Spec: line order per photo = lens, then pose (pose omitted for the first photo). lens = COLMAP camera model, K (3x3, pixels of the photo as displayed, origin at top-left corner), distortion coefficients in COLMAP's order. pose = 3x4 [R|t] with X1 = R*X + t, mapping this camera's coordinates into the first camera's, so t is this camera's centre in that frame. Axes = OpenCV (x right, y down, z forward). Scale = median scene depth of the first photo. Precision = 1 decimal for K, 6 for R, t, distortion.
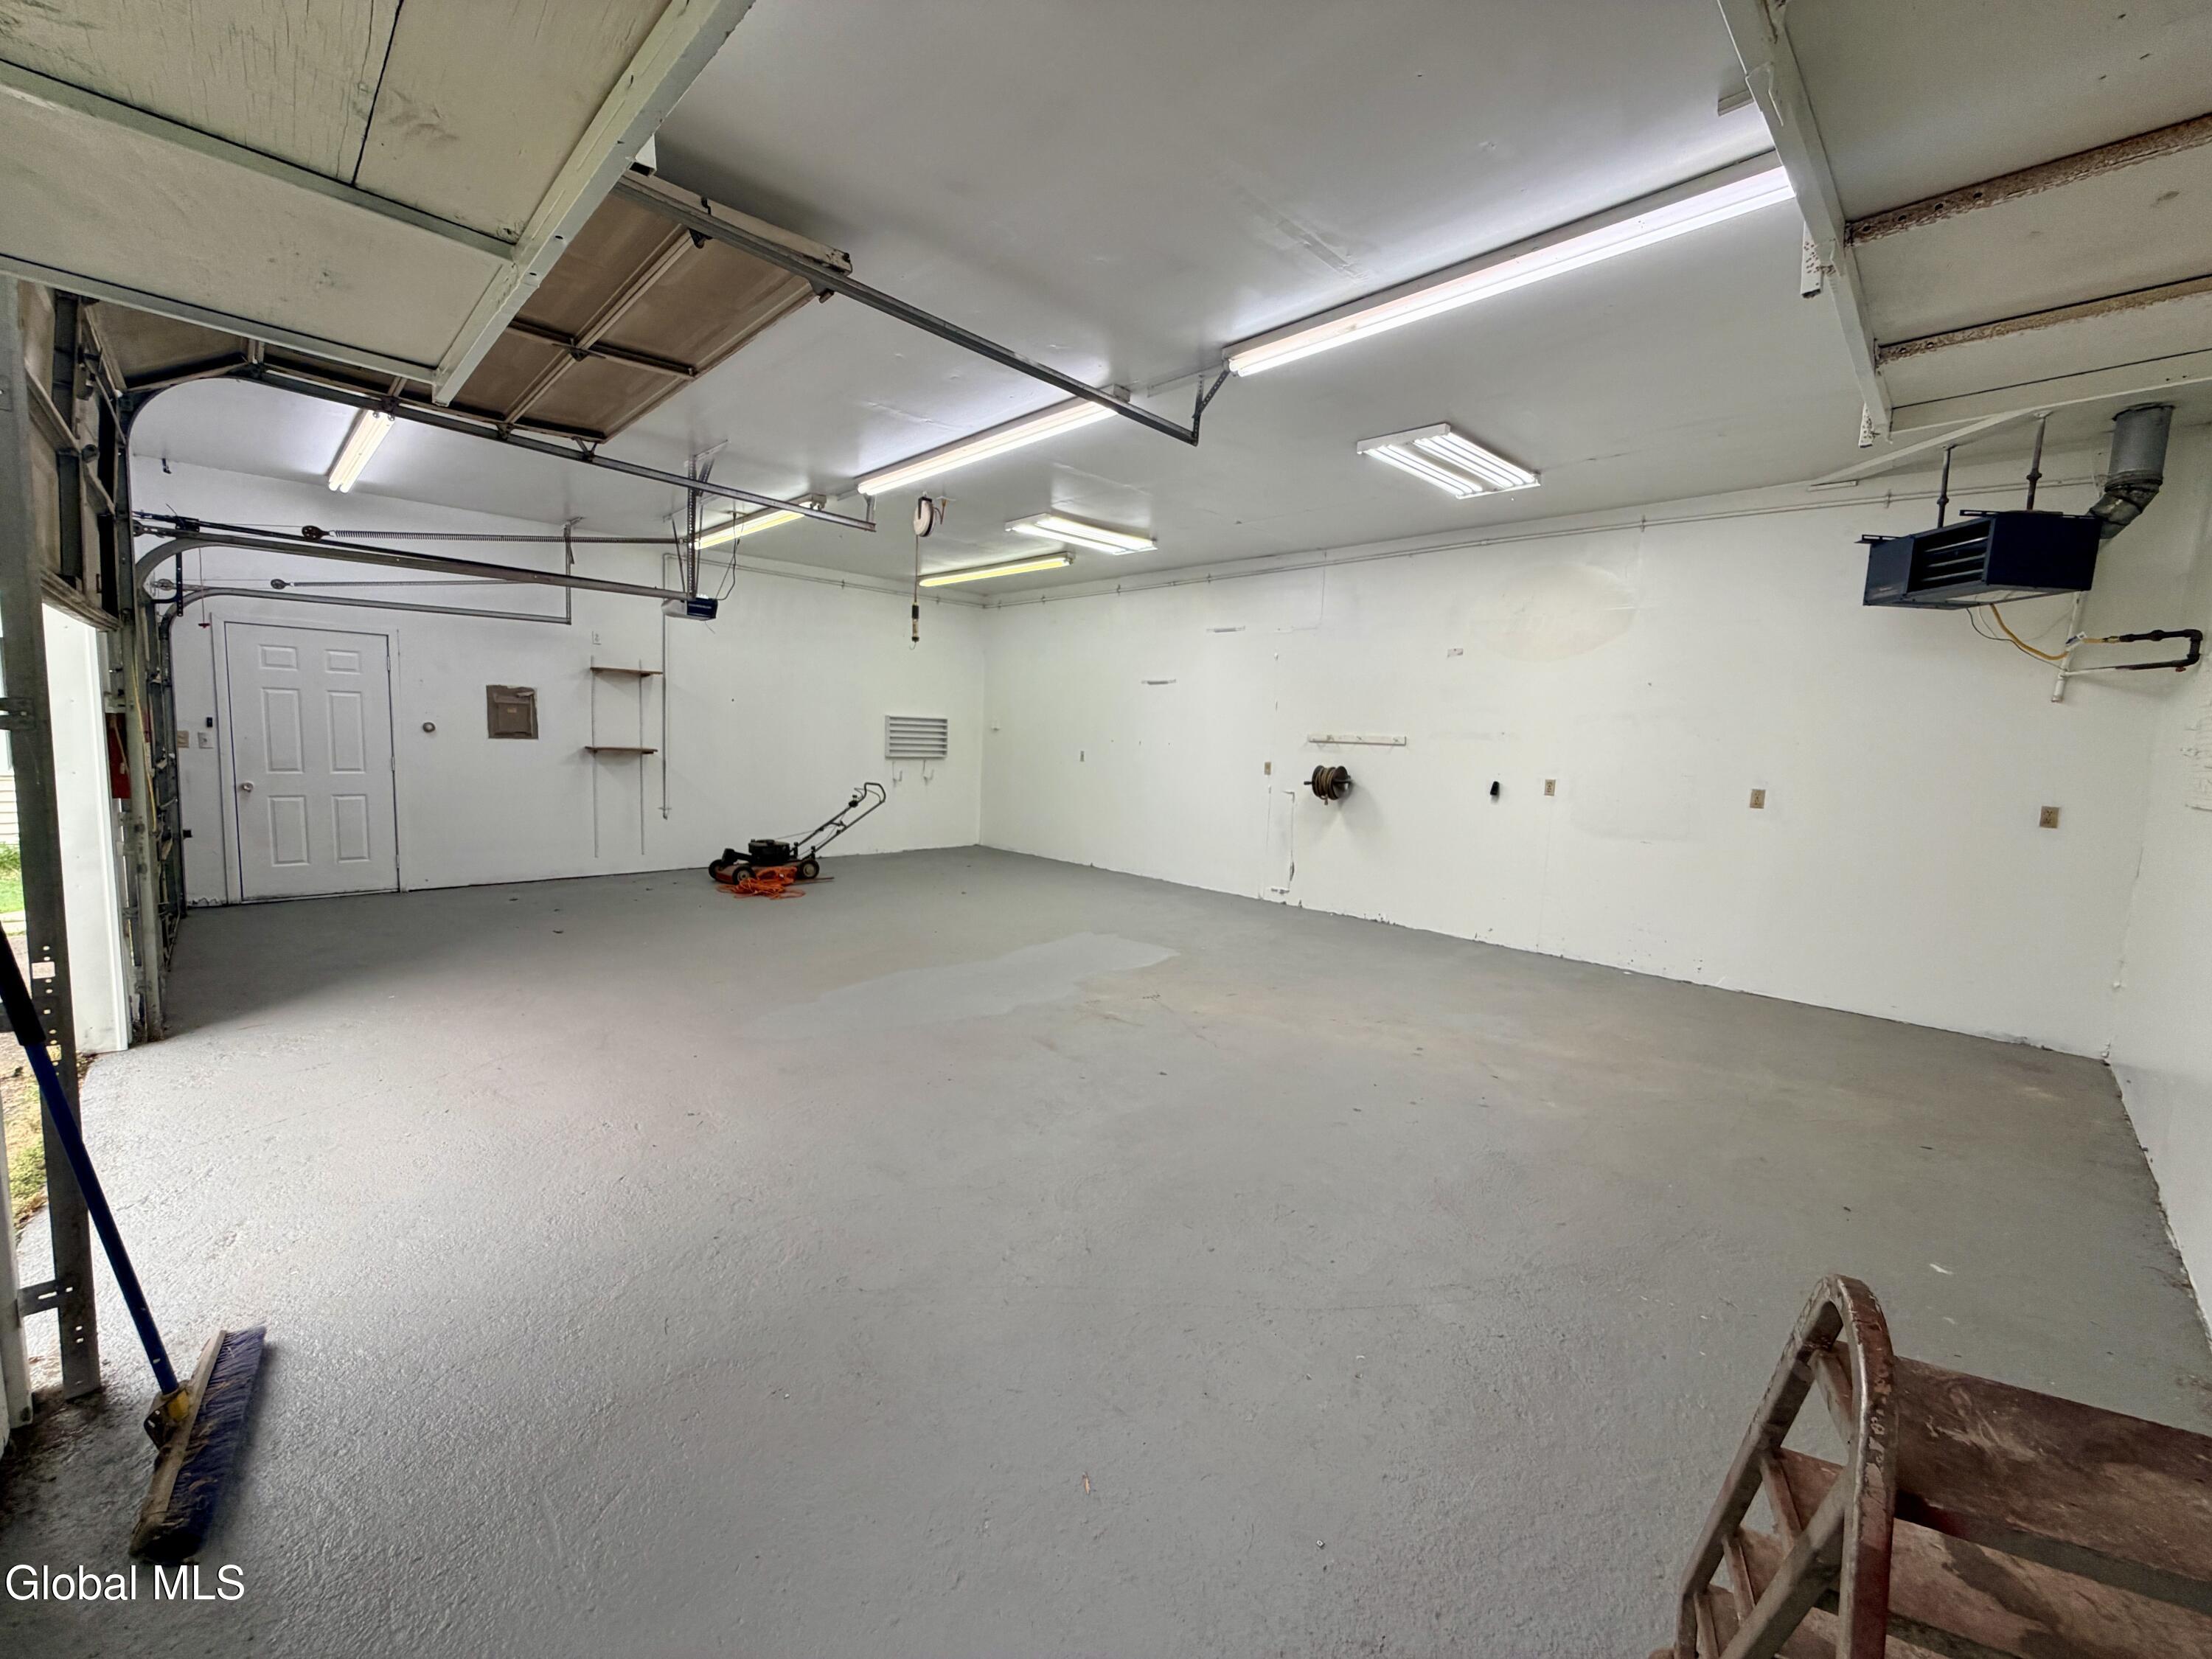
lens RADIAL K [[885.4, 0, 1100.2], [0, 885.4, 829.9], [0, 0, 1]] dist [0.001980, 0.000252]
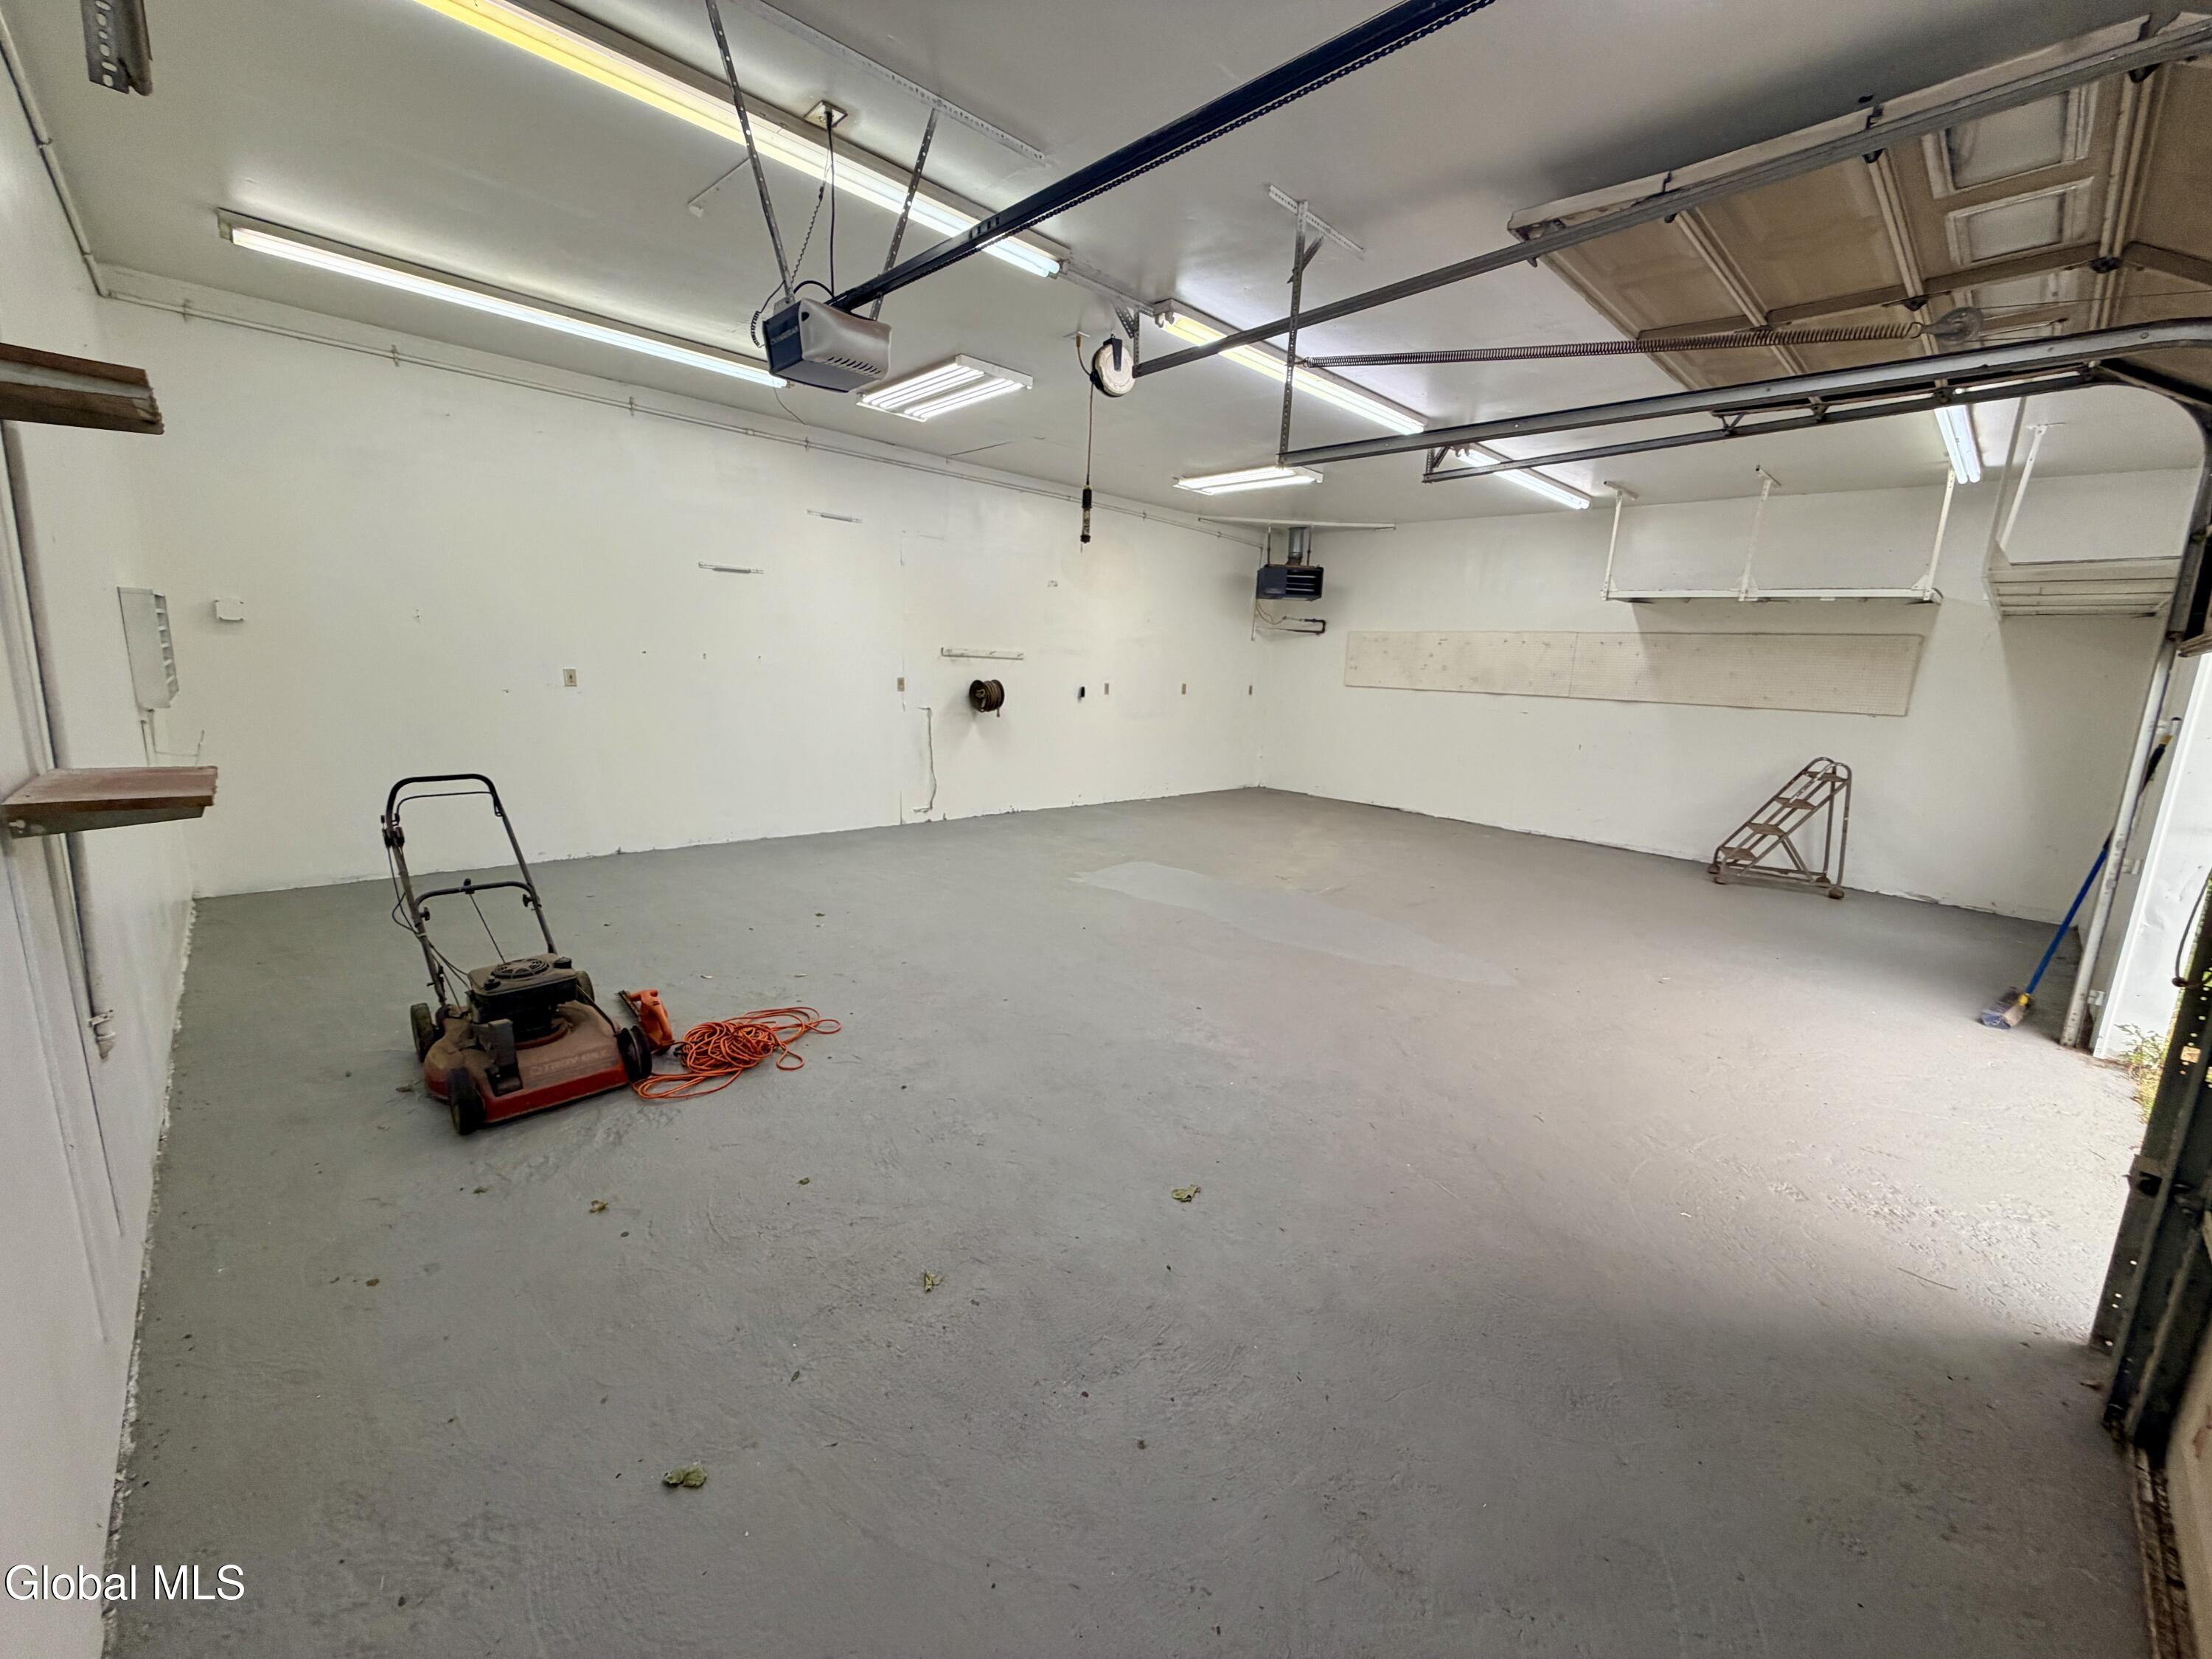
lens RADIAL K [[885.4, 0, 1100.2], [0, 885.4, 829.9], [0, 0, 1]] dist [0.001980, 0.000252]
pose [[0.013996, -0.223657, 0.974567, -0.845304], [0.060777, 0.973051, 0.222436, -0.129431], [-0.998053, 0.056118, 0.027212, 0.872956]]
